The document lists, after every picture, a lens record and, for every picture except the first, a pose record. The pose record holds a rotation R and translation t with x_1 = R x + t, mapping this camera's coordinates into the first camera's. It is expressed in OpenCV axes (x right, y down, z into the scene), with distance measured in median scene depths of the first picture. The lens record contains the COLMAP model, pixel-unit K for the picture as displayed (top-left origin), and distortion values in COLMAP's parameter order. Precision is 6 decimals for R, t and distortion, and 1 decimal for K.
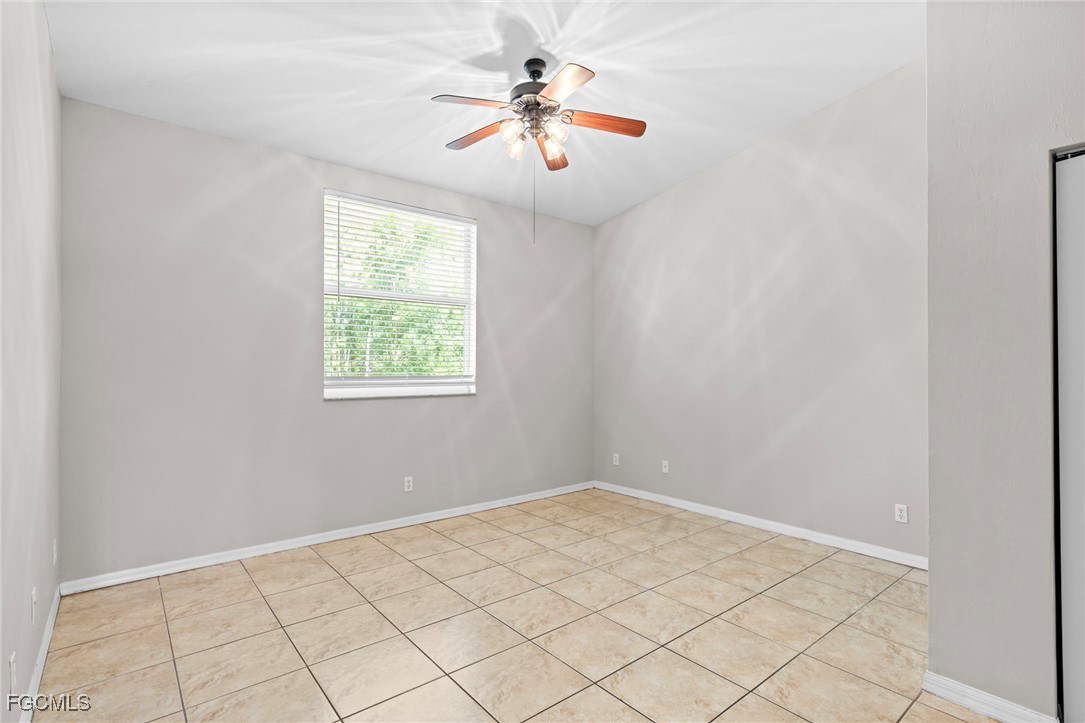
lens RADIAL K [[521.8, 0, 549.2], [0, 521.8, 349.7], [0, 0, 1]] dist [-0.013487, 0.006241]
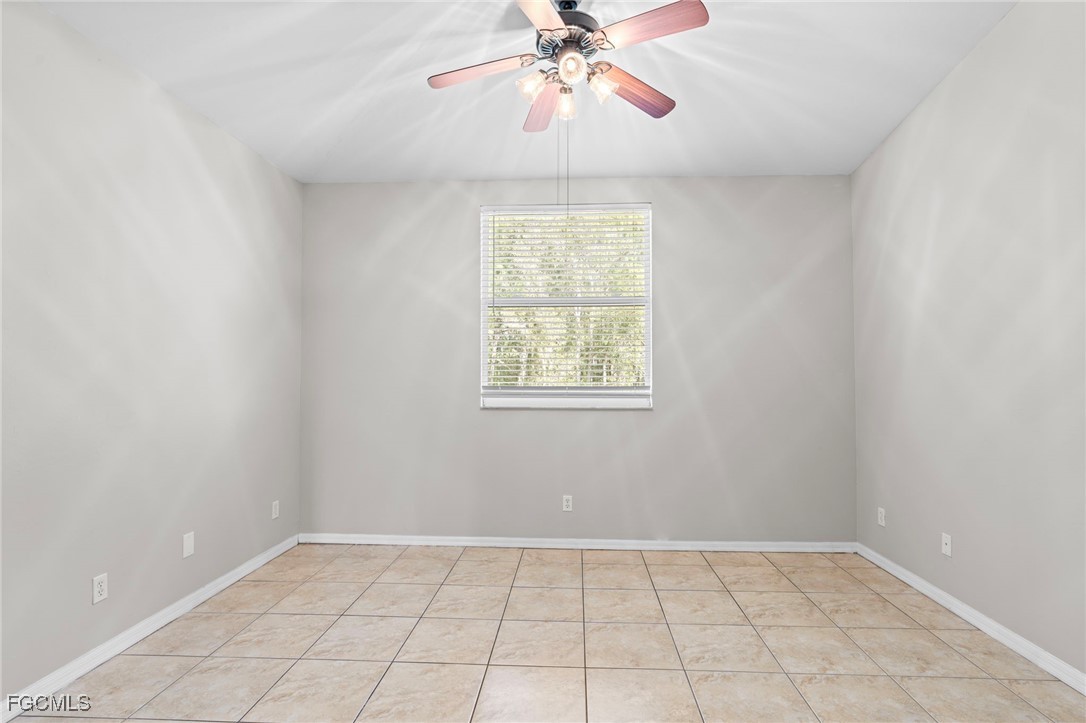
lens RADIAL K [[522.3, 0, 549.7], [0, 522.3, 349.7], [0, 0, 1]] dist [-0.013487, 0.006241]
pose [[0.734760, -0.035148, -0.677416, 0.375860], [0.023182, 0.999374, -0.026709, 0.010355], [0.677931, 0.003921, 0.735115, 0.323422]]
